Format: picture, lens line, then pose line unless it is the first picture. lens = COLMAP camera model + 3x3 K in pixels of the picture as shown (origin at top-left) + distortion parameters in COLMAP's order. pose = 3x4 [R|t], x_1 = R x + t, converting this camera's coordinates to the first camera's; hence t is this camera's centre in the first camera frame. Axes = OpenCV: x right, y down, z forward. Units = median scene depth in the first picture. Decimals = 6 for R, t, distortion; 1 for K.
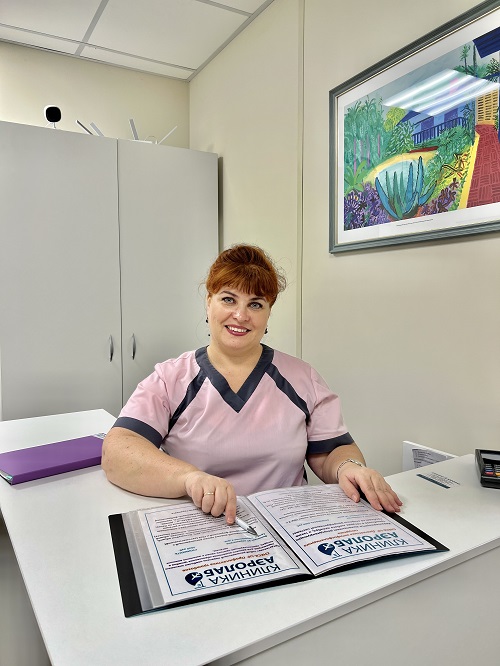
lens RADIAL K [[498.5, 0, 249.5], [0, 498.5, 334.5], [0, 0, 1]] dist [0.002522, -0.000755]
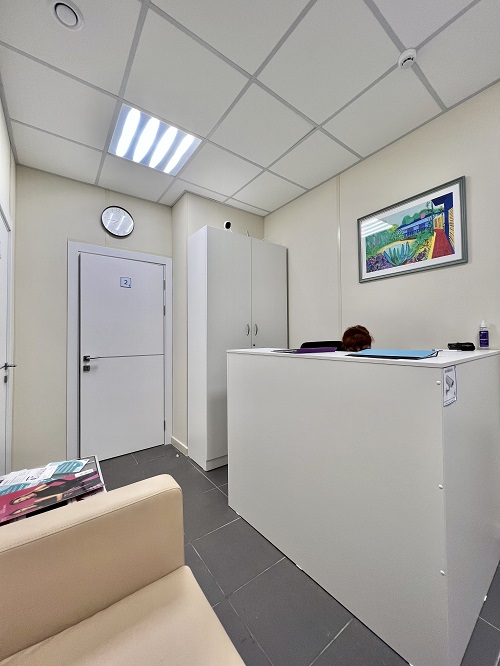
lens RADIAL K [[266.4, 0, 251.2], [0, 266.4, 331.1], [0, 0, 1]] dist [0.000156, 0.000037]
pose [[0.993128, -0.001720, 0.117017, -0.587704], [0.013509, 0.994893, -0.100029, 0.222698], [-0.116247, 0.100922, 0.988080, -0.227909]]
